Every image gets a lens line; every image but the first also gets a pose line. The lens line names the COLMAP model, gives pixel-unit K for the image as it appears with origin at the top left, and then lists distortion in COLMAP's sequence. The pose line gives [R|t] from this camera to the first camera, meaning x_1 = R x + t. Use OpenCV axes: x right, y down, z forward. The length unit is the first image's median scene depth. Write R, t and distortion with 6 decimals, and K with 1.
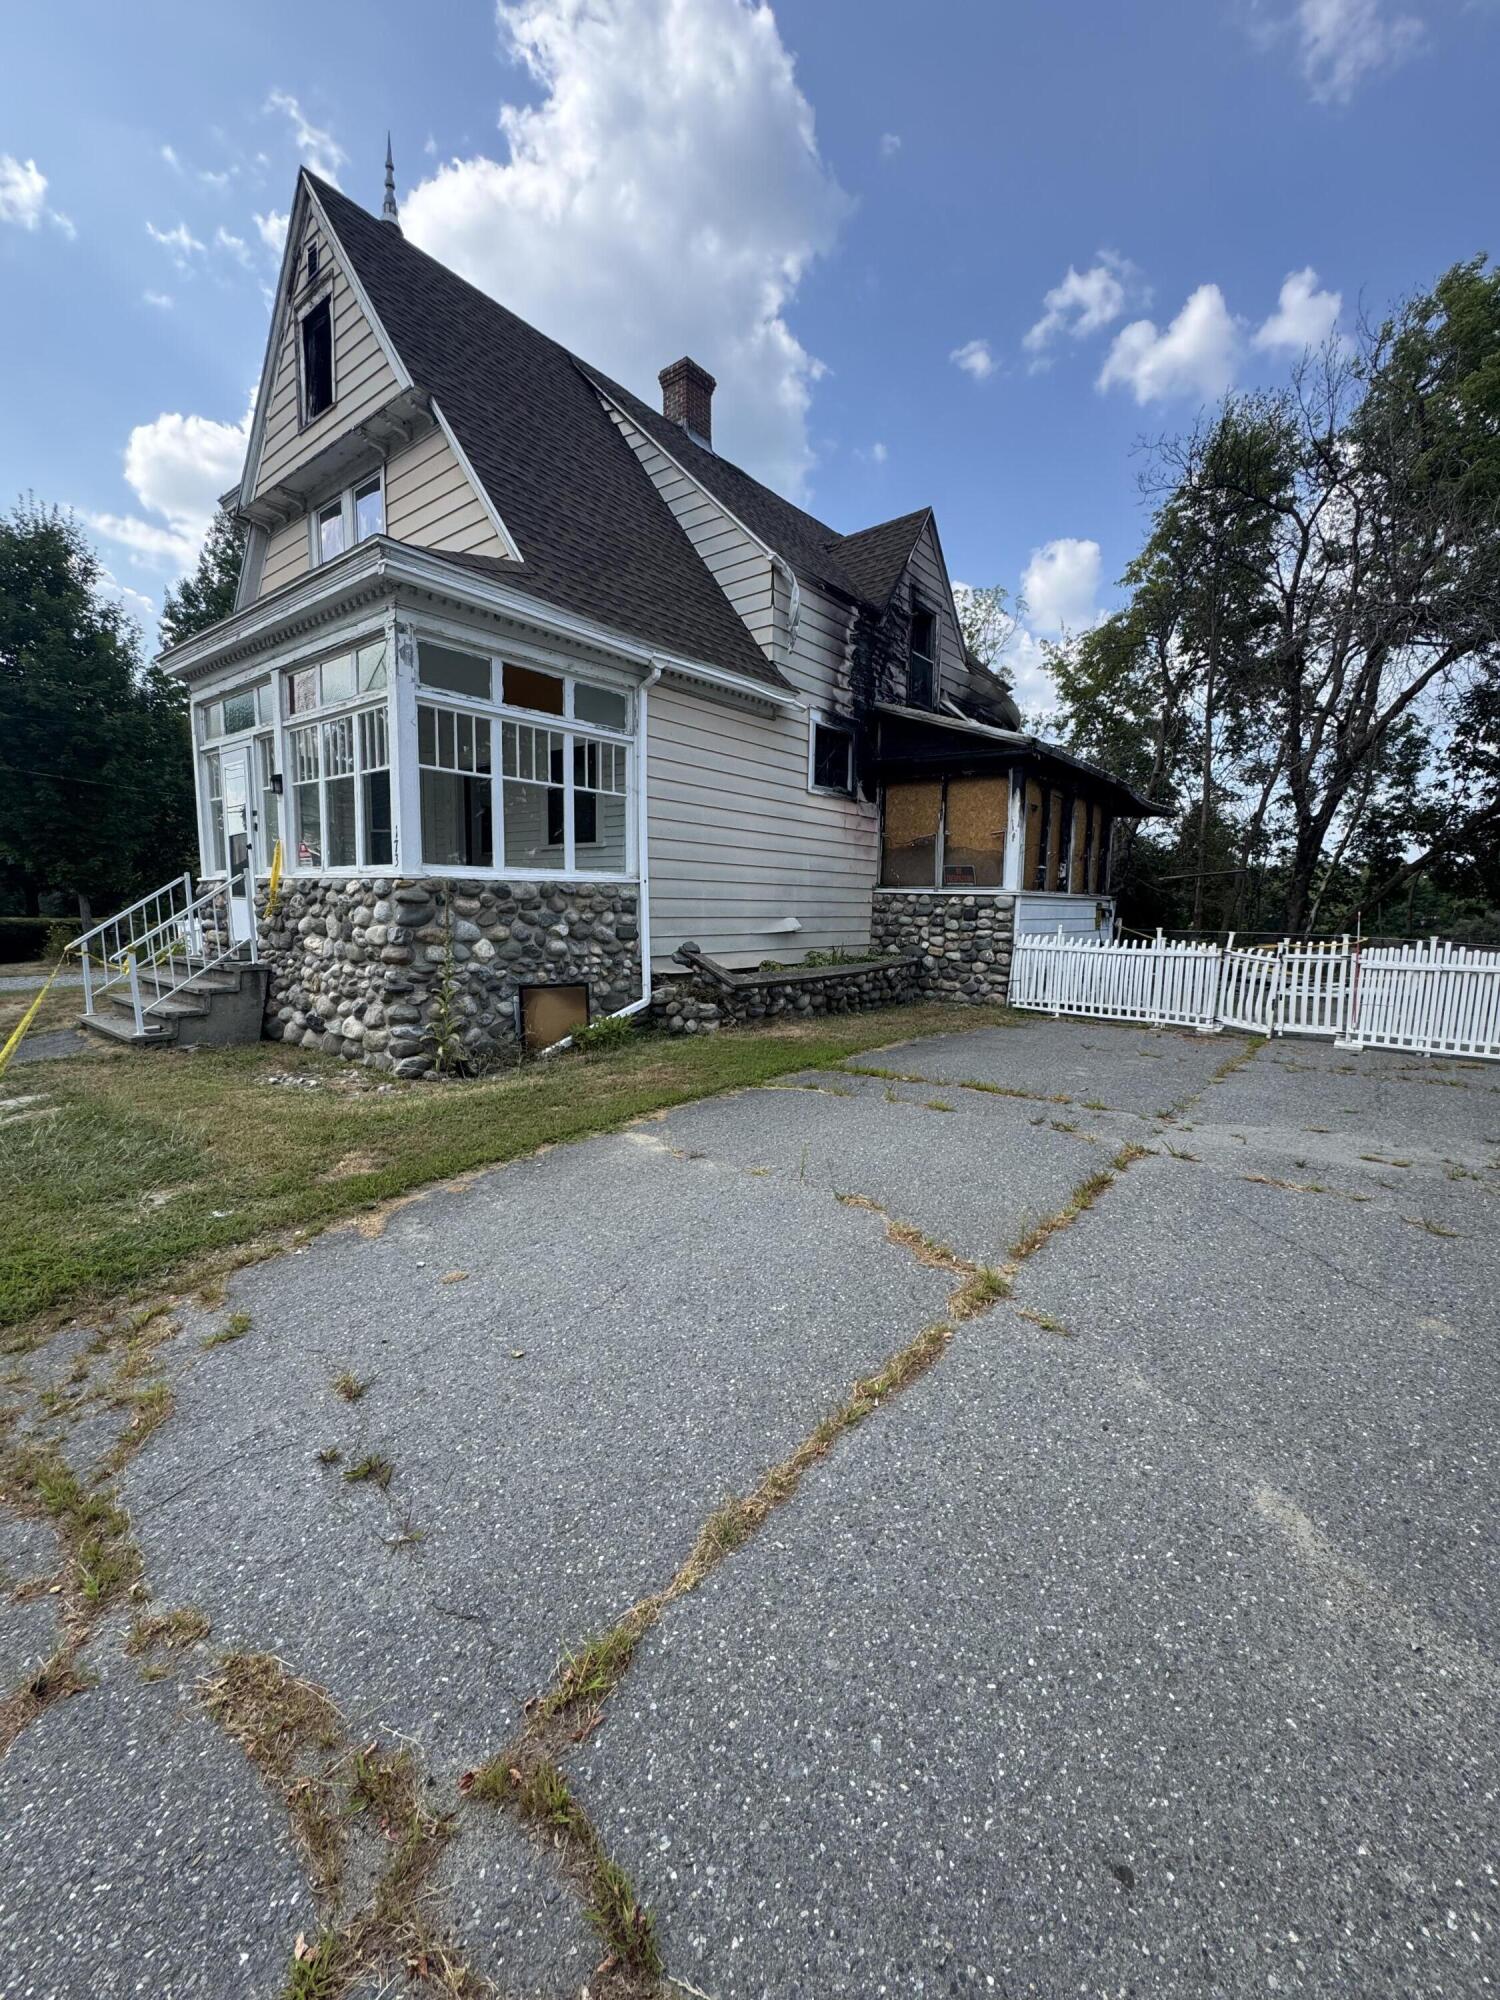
lens RADIAL K [[815.6, 0, 754.9], [0, 815.6, 1002.8], [0, 0, 1]] dist [0.006865, 0.000283]
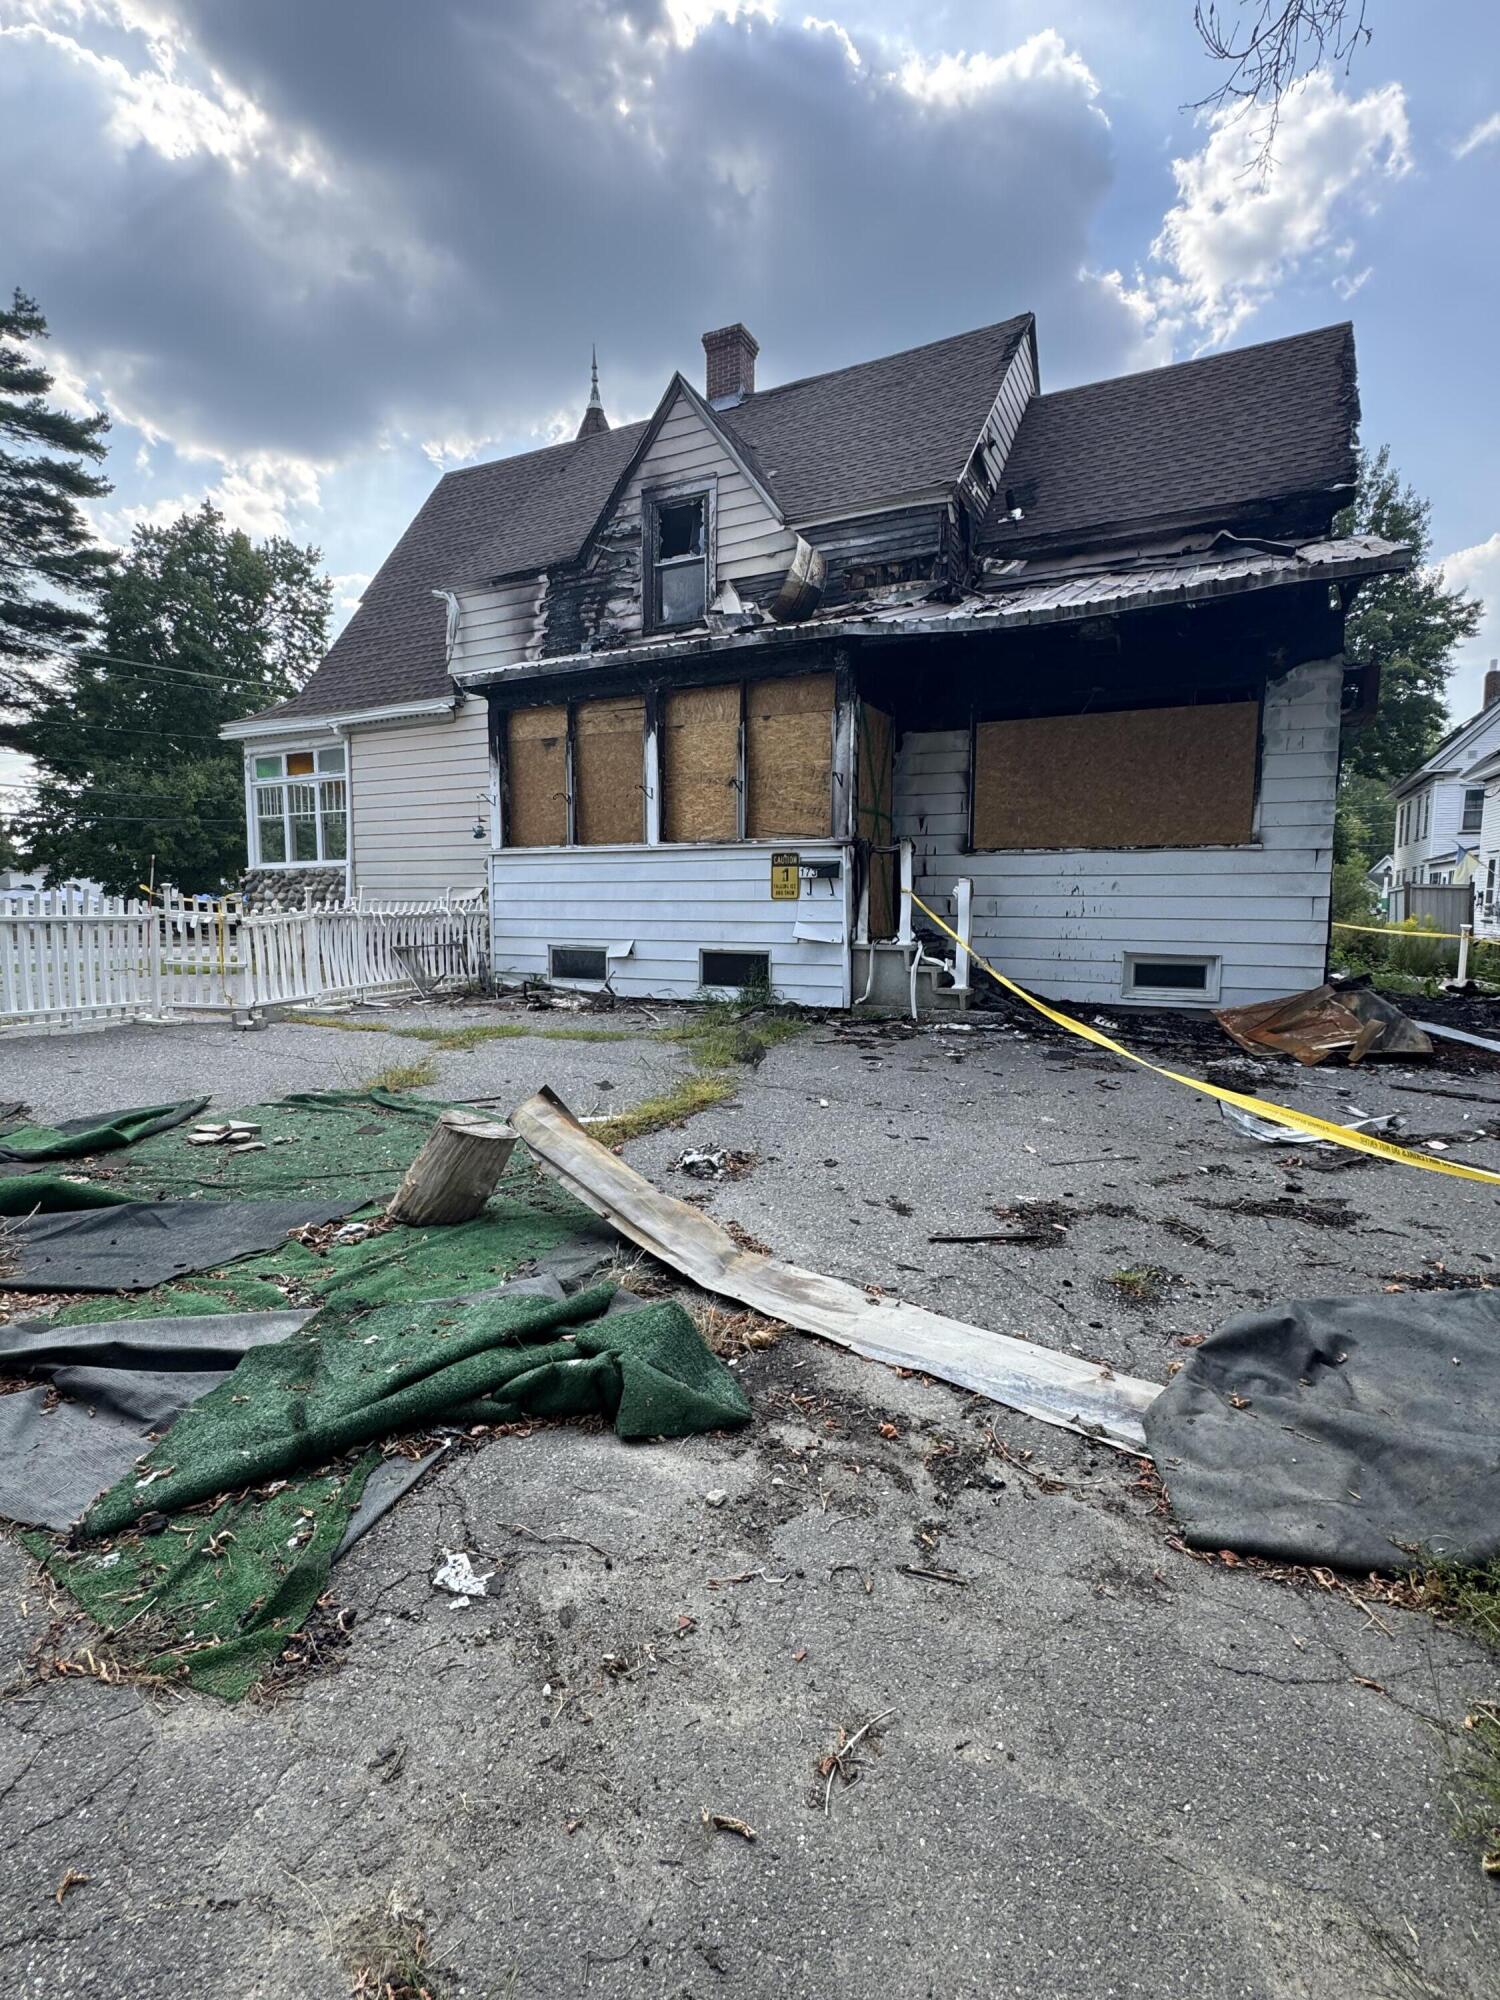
lens RADIAL K [[933.8, 0, 750.0], [0, 933.8, 998.1], [0, 0, 1]] dist [0.000884, 0.000043]
pose [[0.197298, 0.100320, -0.975197, 1.927078], [-0.107728, 0.990945, 0.080145, -0.134197], [0.974407, 0.089244, 0.206319, 1.531311]]
